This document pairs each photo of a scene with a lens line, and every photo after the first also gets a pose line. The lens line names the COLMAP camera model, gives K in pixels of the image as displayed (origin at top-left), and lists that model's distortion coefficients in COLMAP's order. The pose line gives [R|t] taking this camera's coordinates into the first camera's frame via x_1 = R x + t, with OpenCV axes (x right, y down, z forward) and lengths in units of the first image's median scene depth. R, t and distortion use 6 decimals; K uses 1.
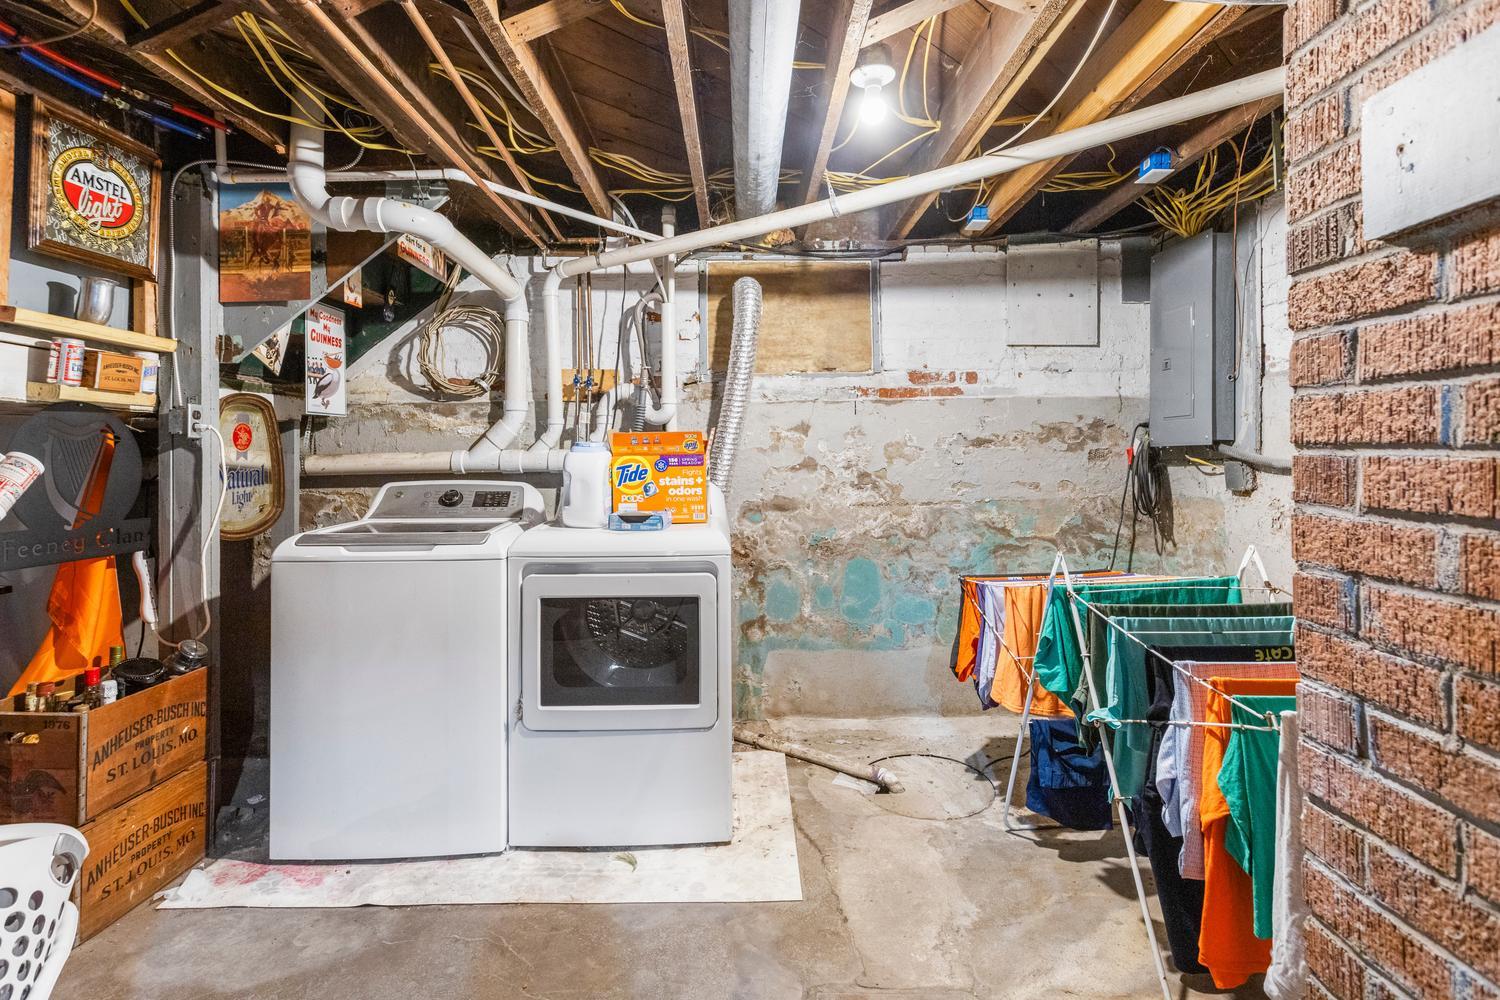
lens RADIAL K [[718.2, 0, 748.5], [0, 718.2, 494.5], [0, 0, 1]] dist [0.000046, 0.001558]
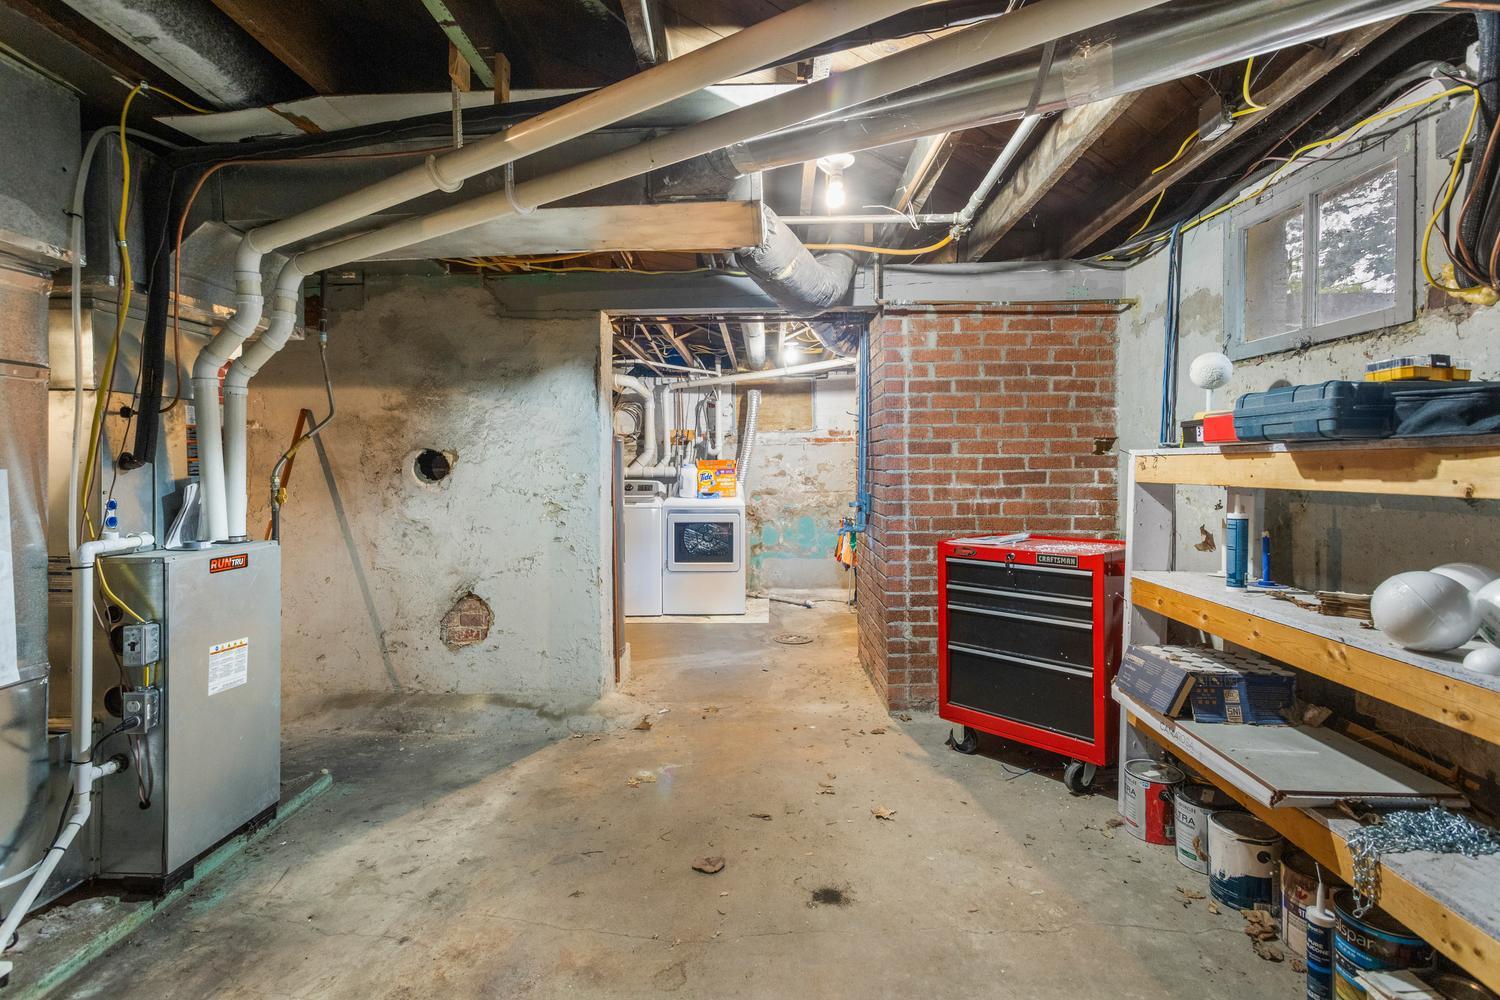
lens RADIAL K [[718.2, 0, 748.5], [0, 718.2, 494.5], [0, 0, 1]] dist [0.000046, 0.001558]
pose [[0.999261, 0.002439, -0.038365, 0.066232], [-0.002889, 0.999928, -0.011676, 0.048300], [0.038334, 0.011778, 0.999196, -1.189969]]
